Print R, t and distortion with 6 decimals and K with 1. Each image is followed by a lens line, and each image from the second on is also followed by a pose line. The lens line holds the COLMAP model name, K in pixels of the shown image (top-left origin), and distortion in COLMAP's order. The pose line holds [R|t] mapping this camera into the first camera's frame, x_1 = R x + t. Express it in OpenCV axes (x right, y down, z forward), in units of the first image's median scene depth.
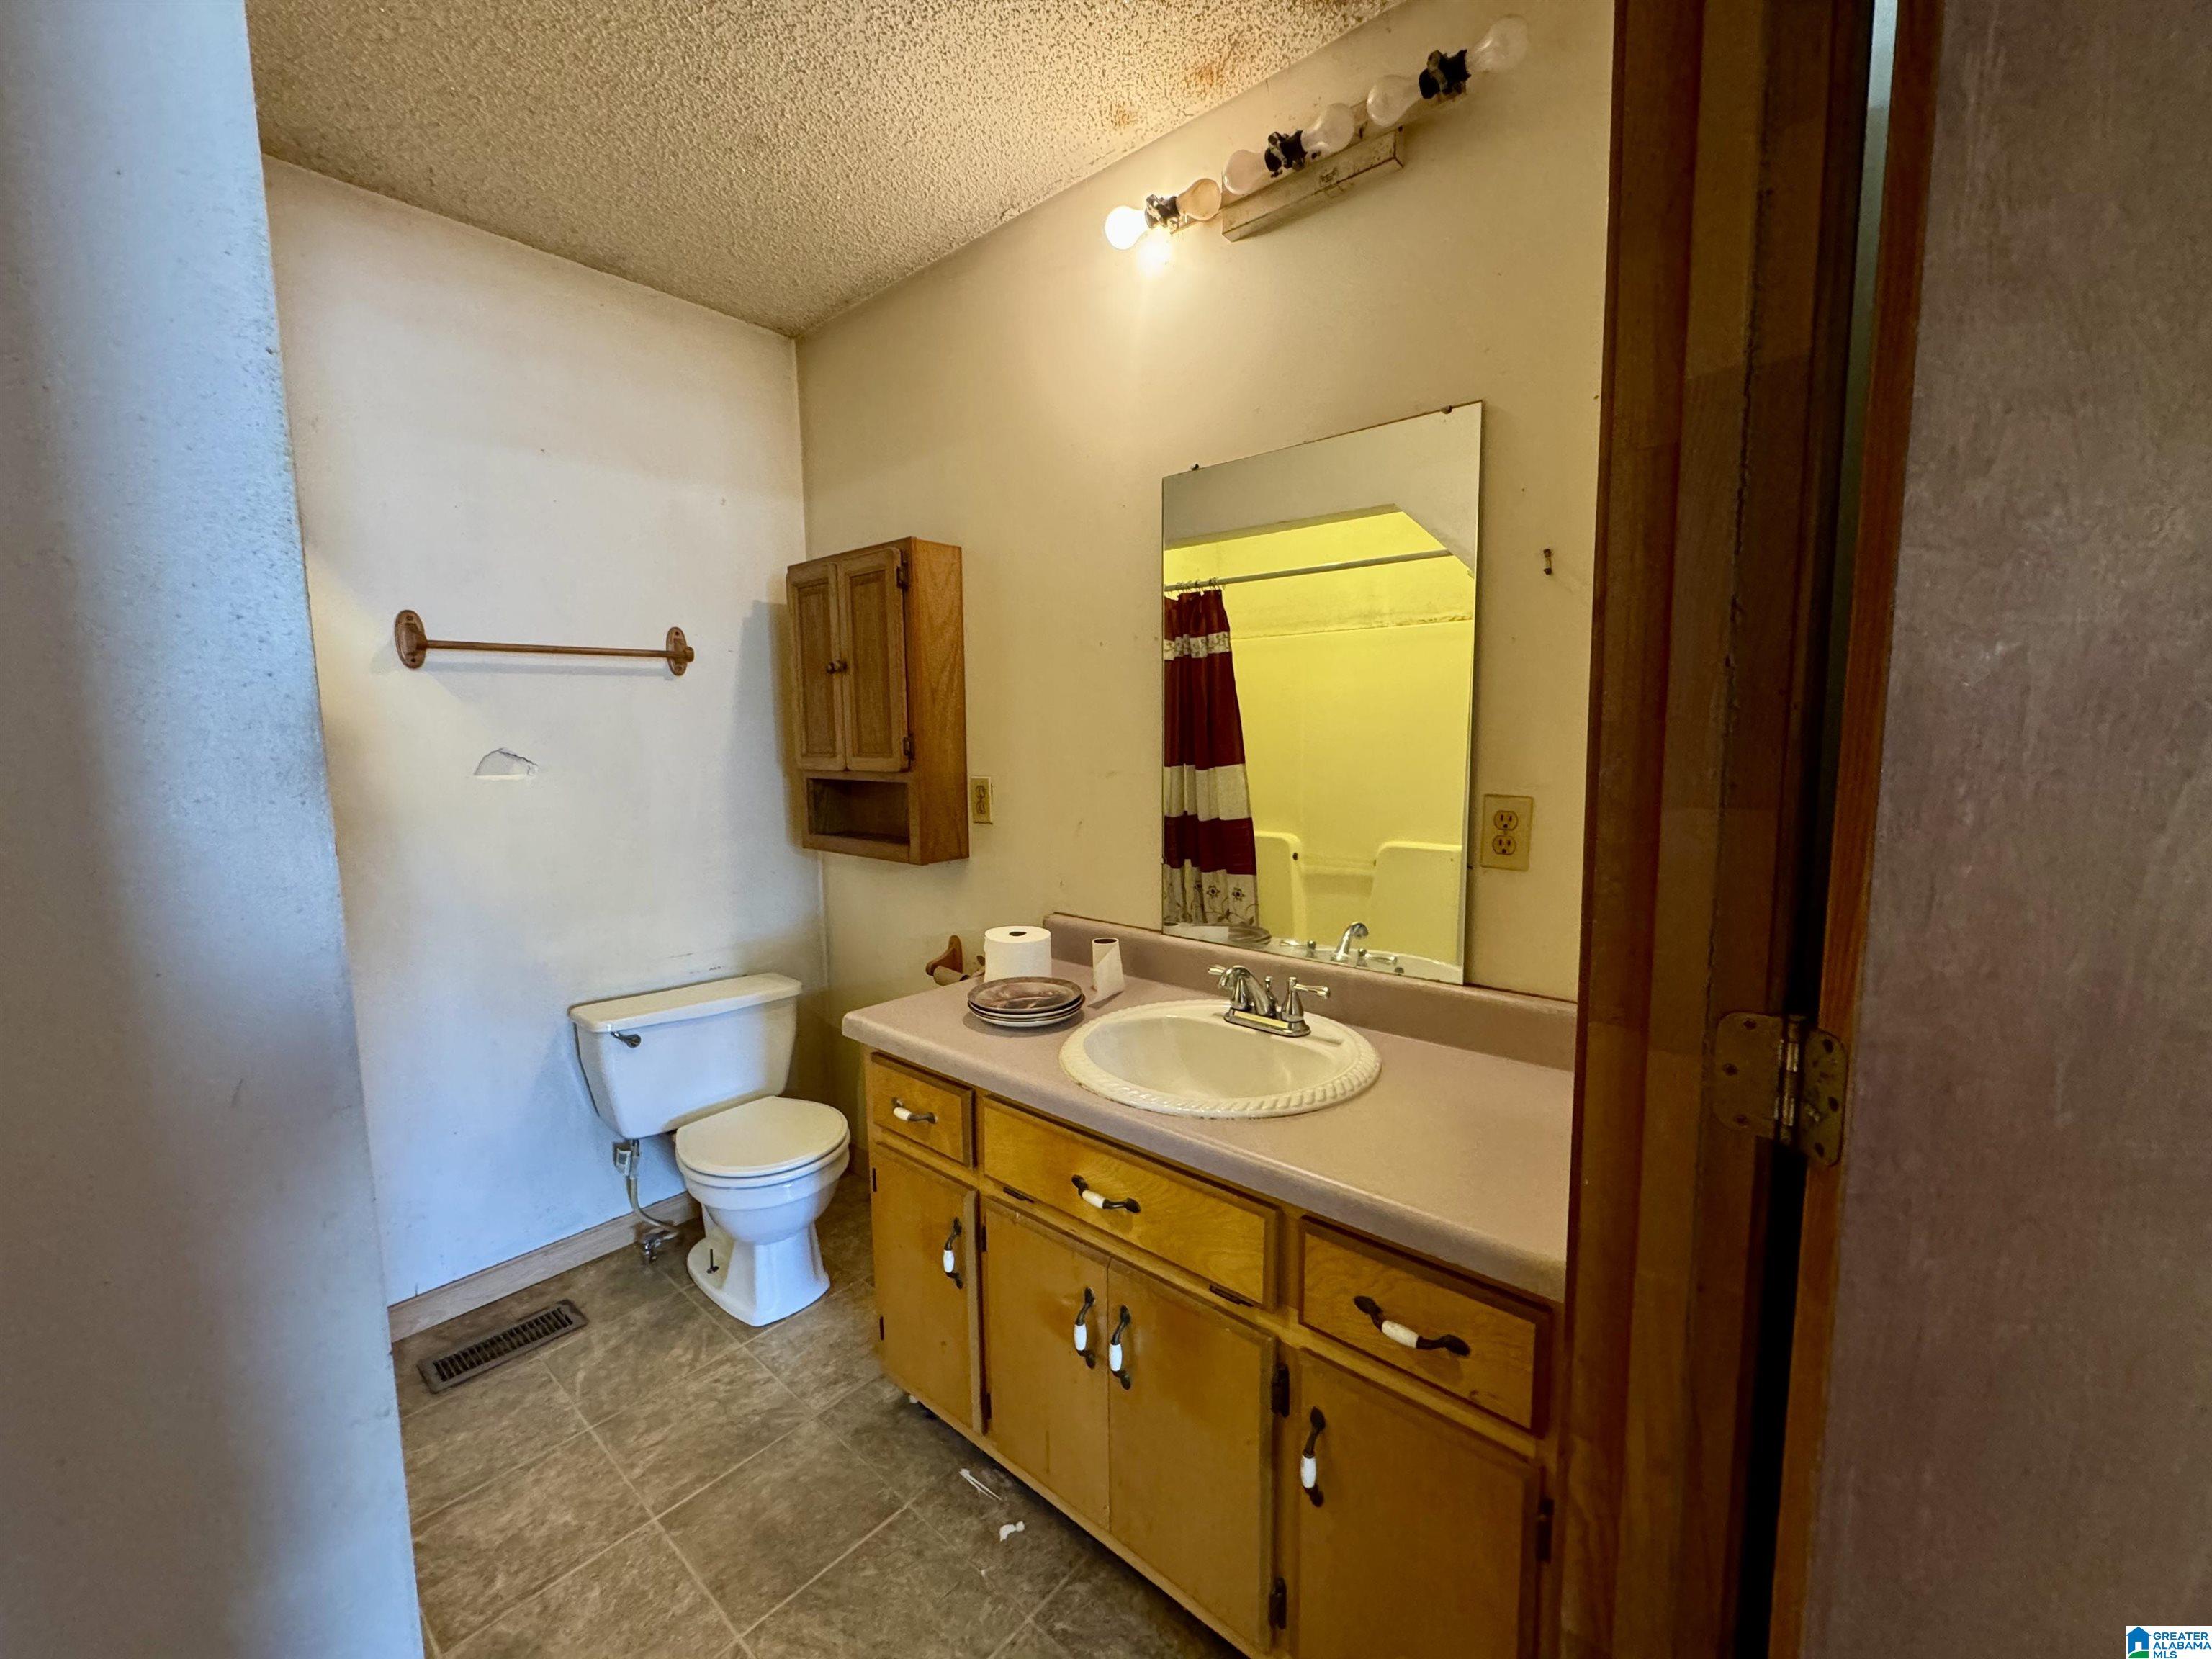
lens RADIAL K [[889.1, 0, 1106.2], [0, 889.1, 824.9], [0, 0, 1]] dist [-0.000495, 0.000927]
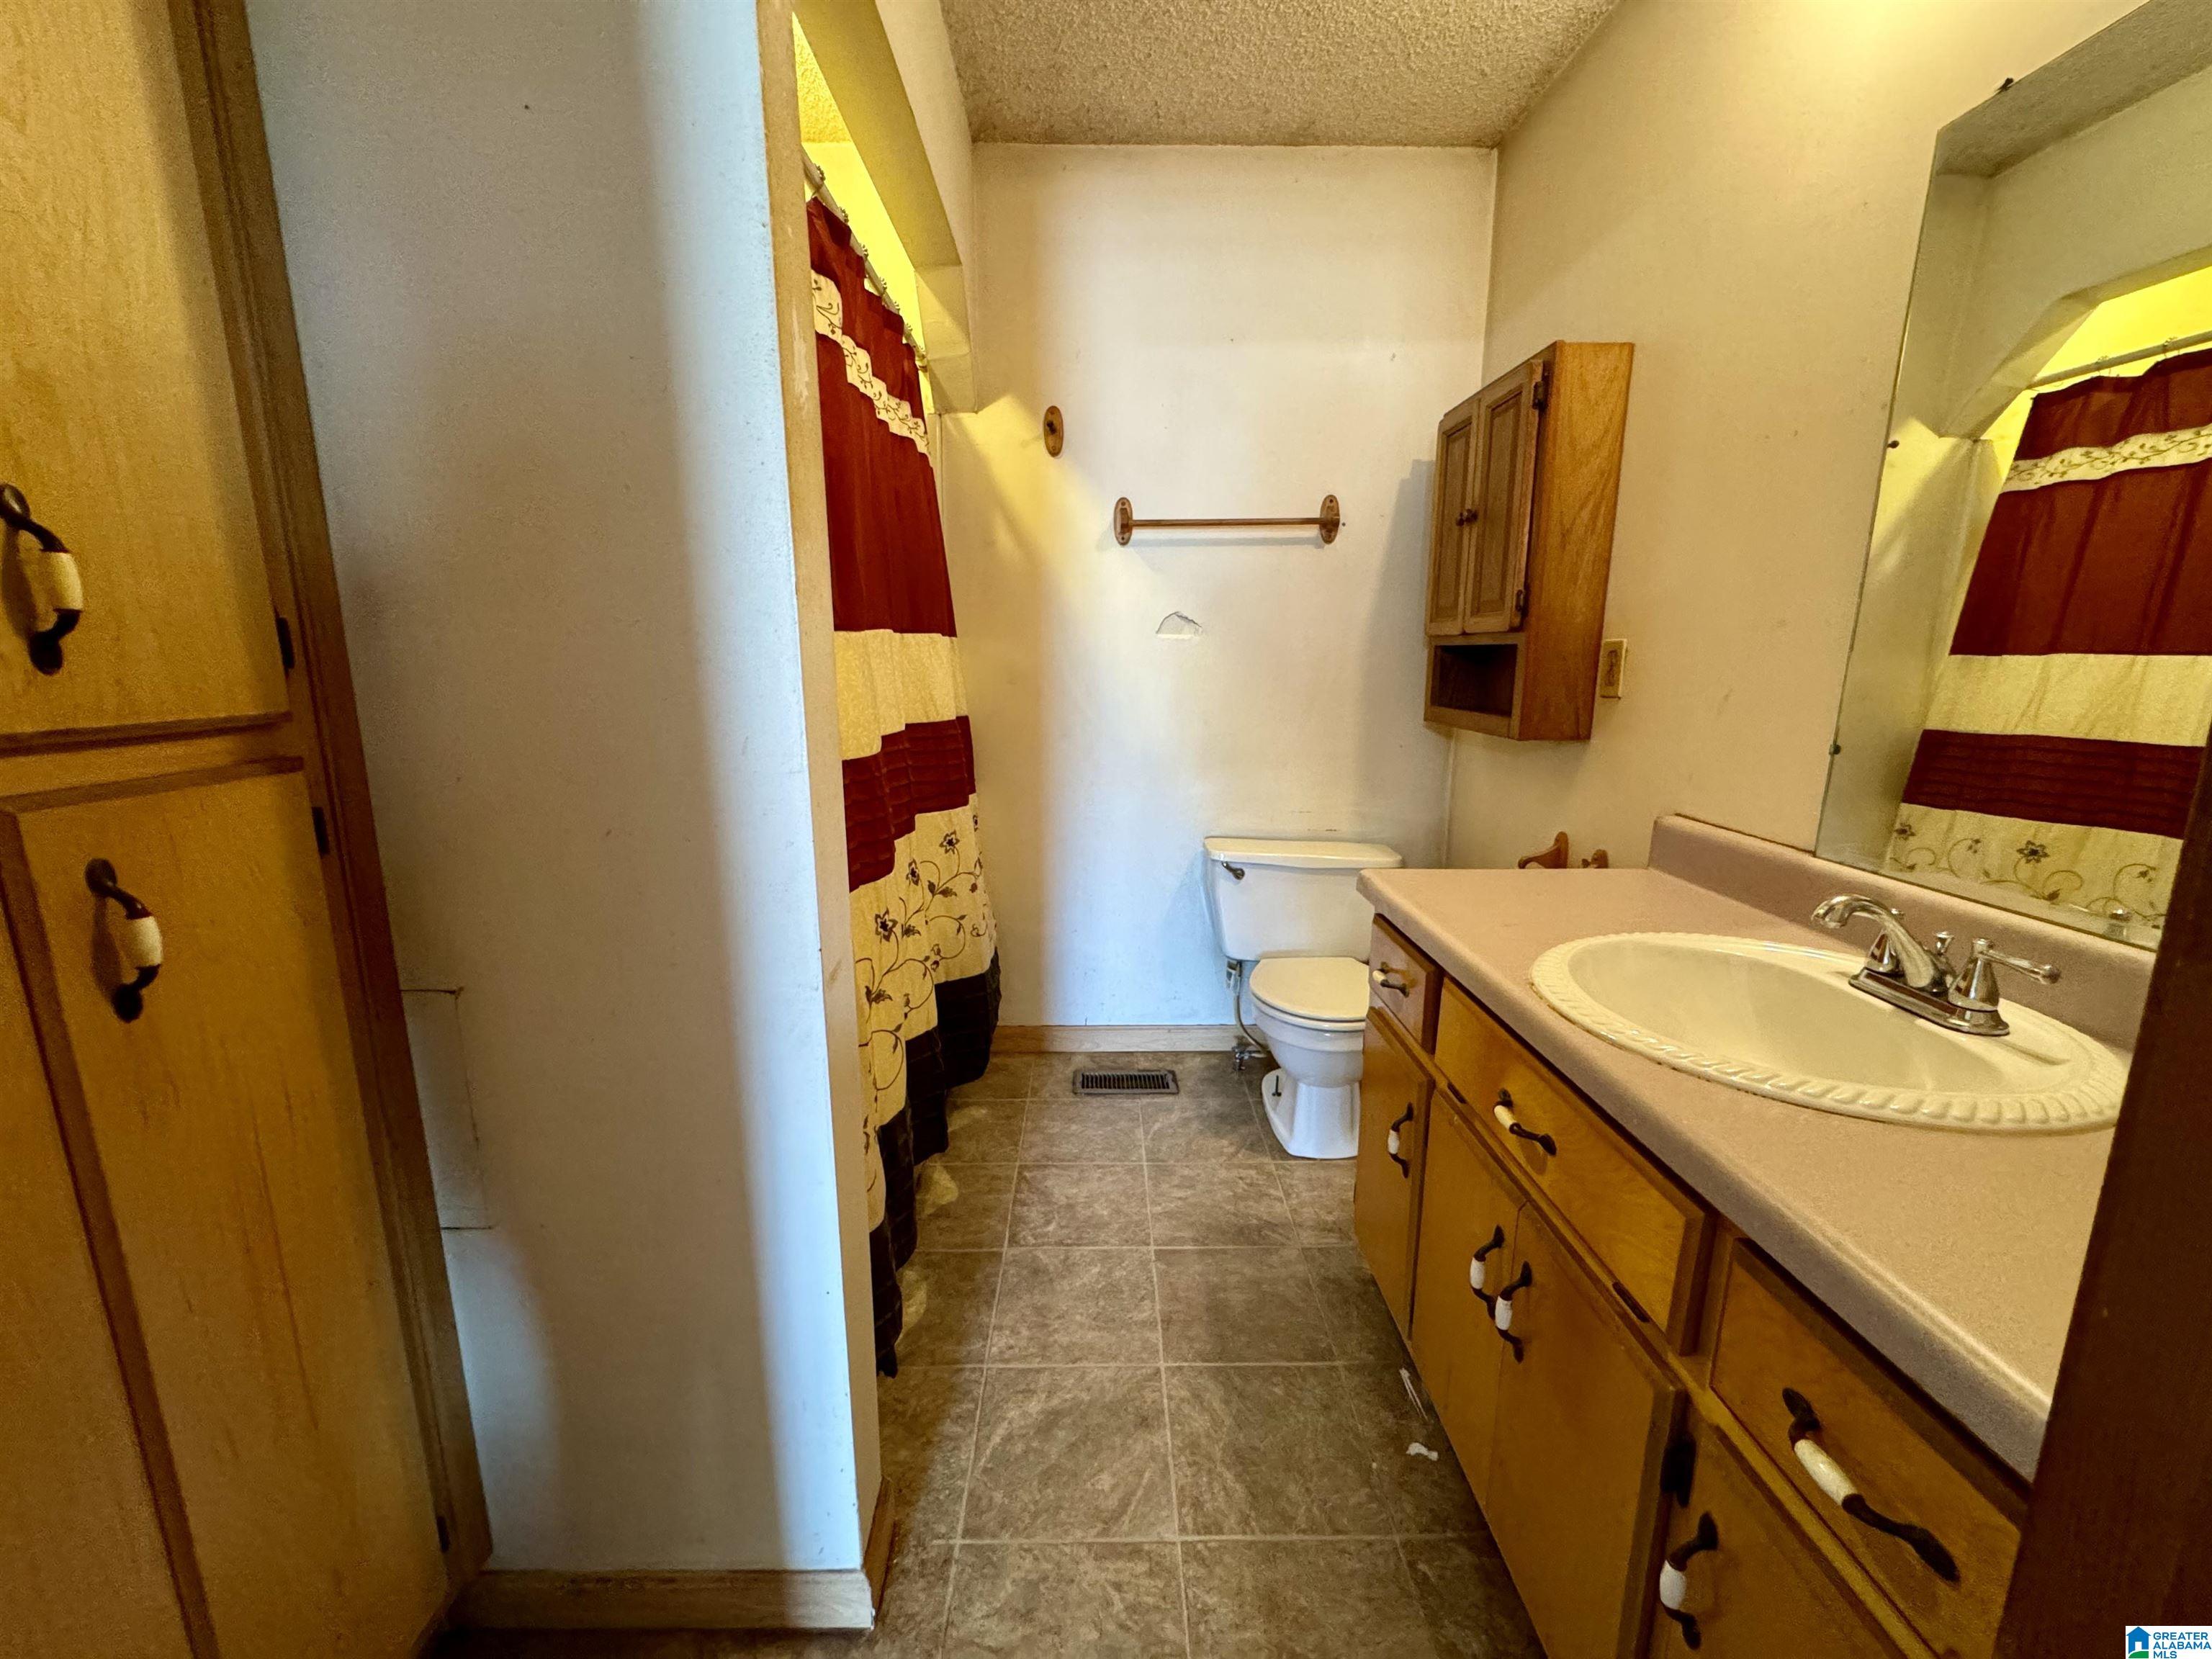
lens RADIAL K [[889.1, 0, 1106.2], [0, 889.1, 824.9], [0, 0, 1]] dist [-0.000495, 0.000927]
pose [[0.670700, 0.154611, -0.725436, 0.182829], [-0.087560, 0.987699, 0.129554, 0.055249], [0.736543, -0.023372, 0.675987, 0.126351]]
